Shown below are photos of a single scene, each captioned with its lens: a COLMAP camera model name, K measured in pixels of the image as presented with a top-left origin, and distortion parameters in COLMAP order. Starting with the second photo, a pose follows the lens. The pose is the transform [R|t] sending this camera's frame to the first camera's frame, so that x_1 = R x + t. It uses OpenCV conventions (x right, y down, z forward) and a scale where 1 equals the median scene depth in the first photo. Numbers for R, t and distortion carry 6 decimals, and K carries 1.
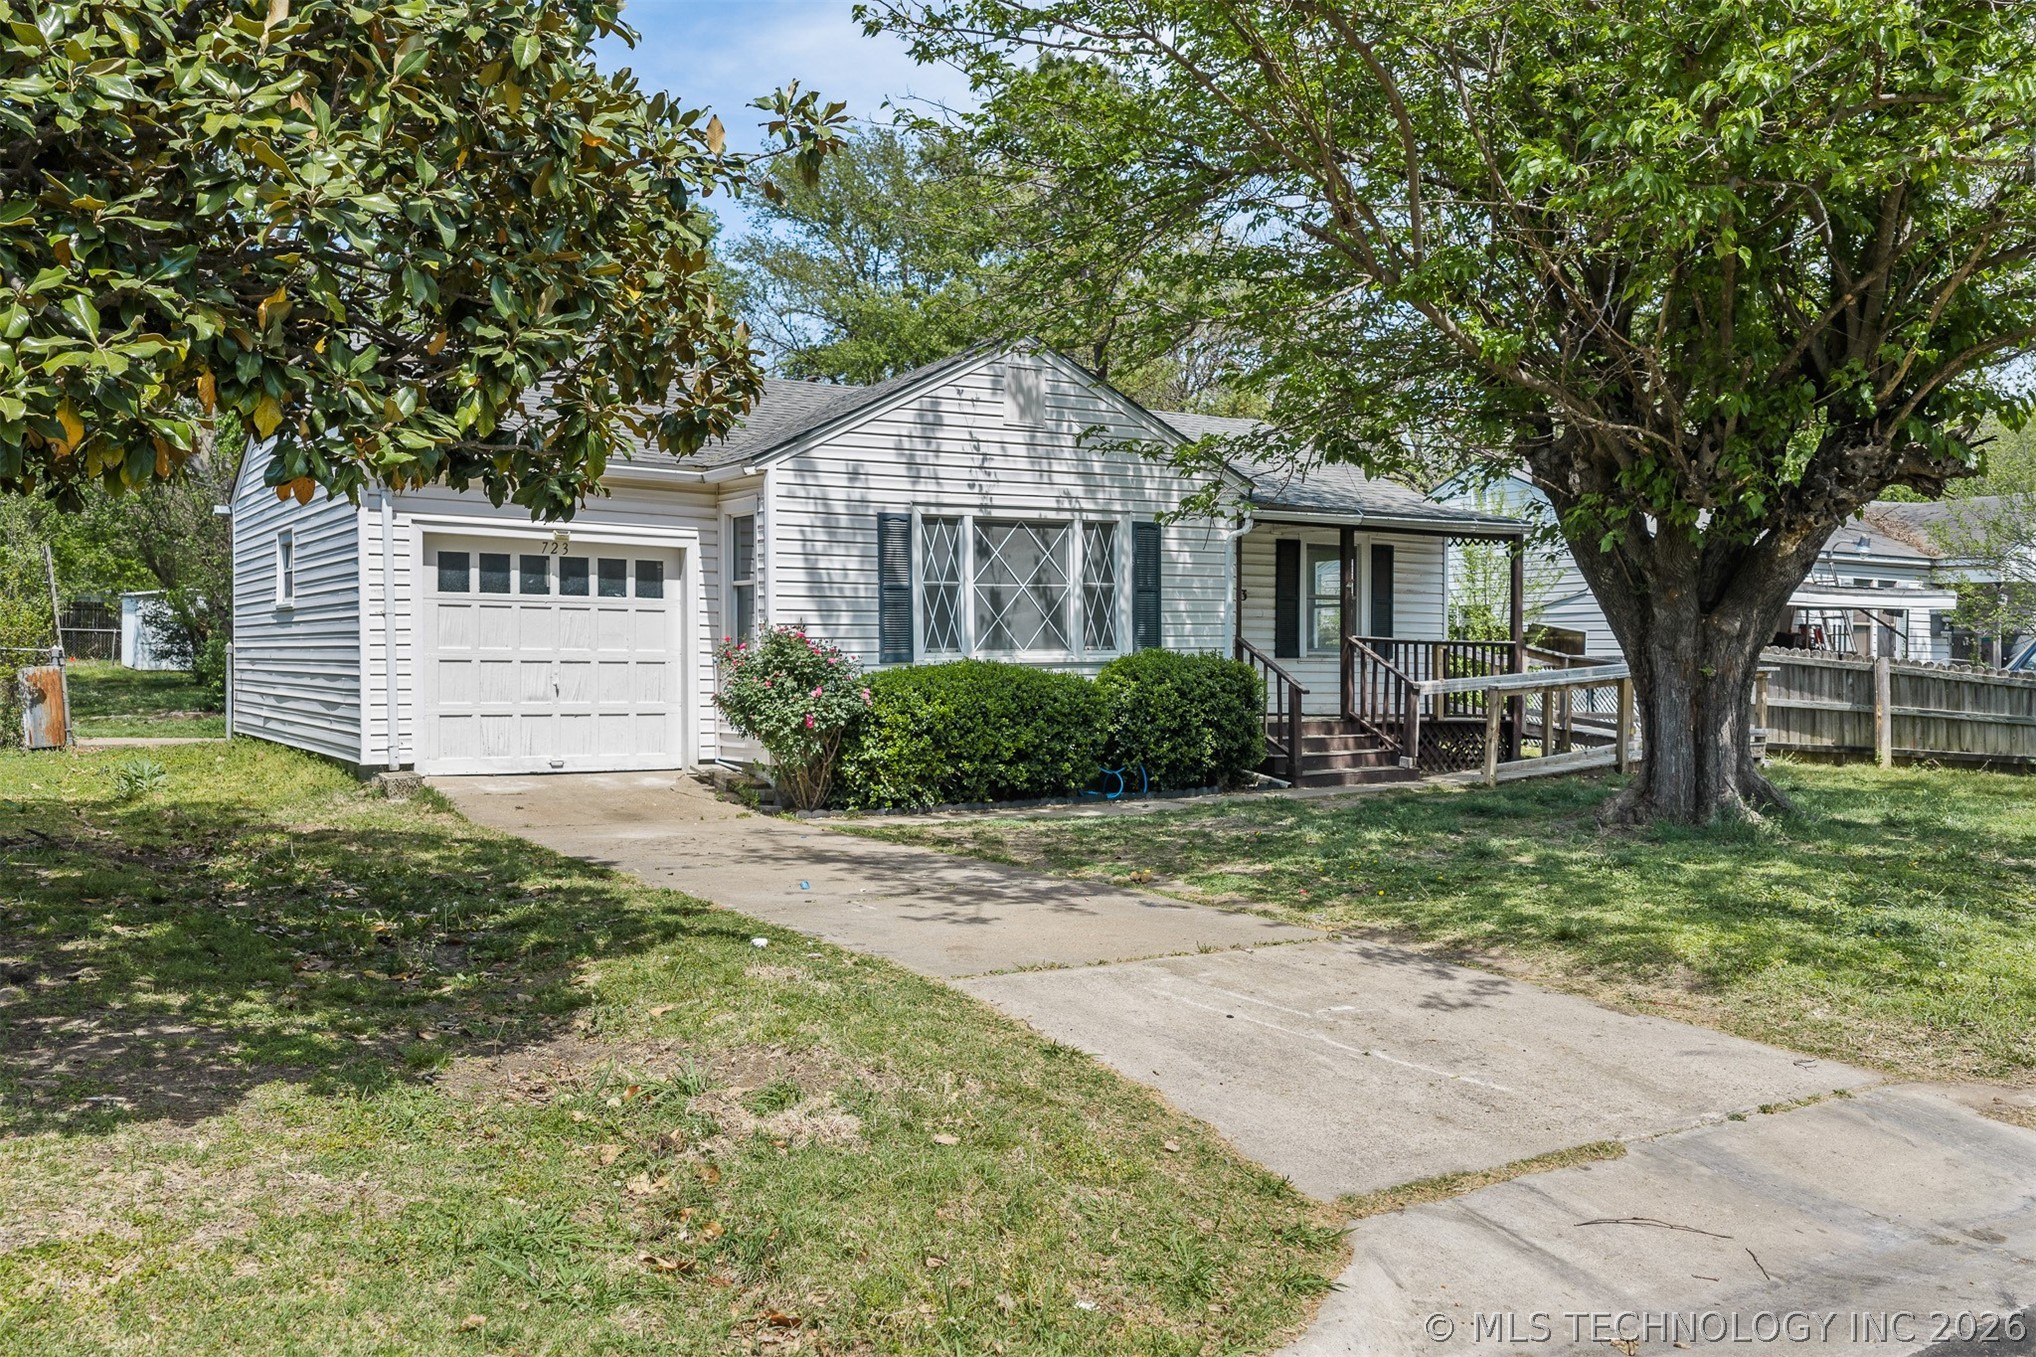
lens RADIAL K [[1663.9, 0, 1027.9], [0, 1663.9, 675.5], [0, 0, 1]] dist [0.005116, -0.011686]
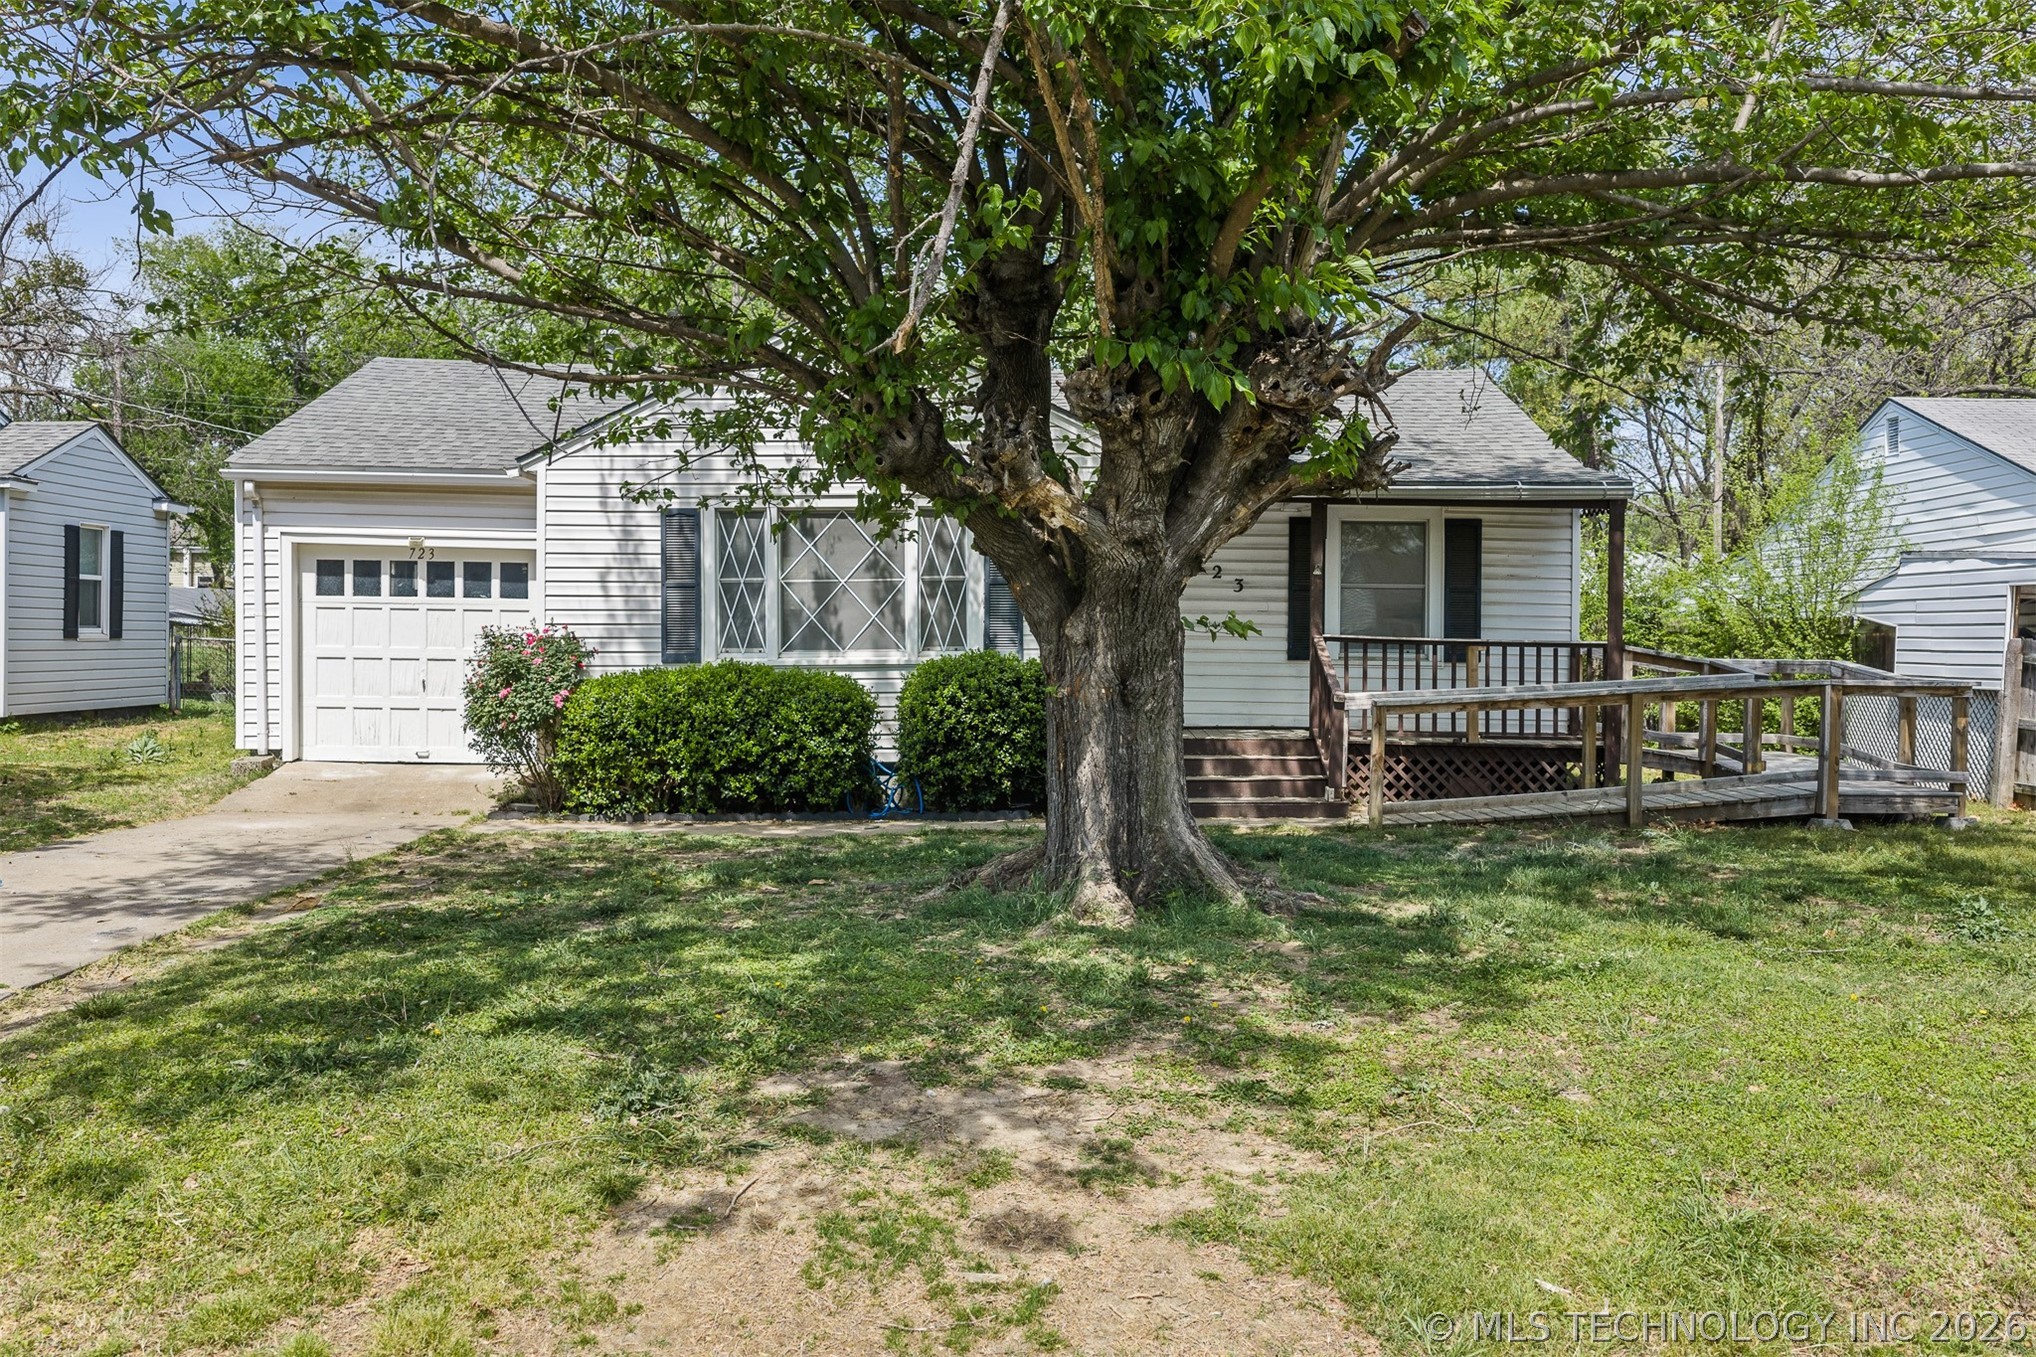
lens RADIAL K [[1663.9, 0, 1027.9], [0, 1663.9, 675.5], [0, 0, 1]] dist [0.005116, -0.011686]
pose [[0.855301, 0.014903, -0.517917, 0.591796], [-0.010513, 0.999880, 0.011410, -0.013871], [0.518025, -0.004314, 0.855355, 0.276903]]
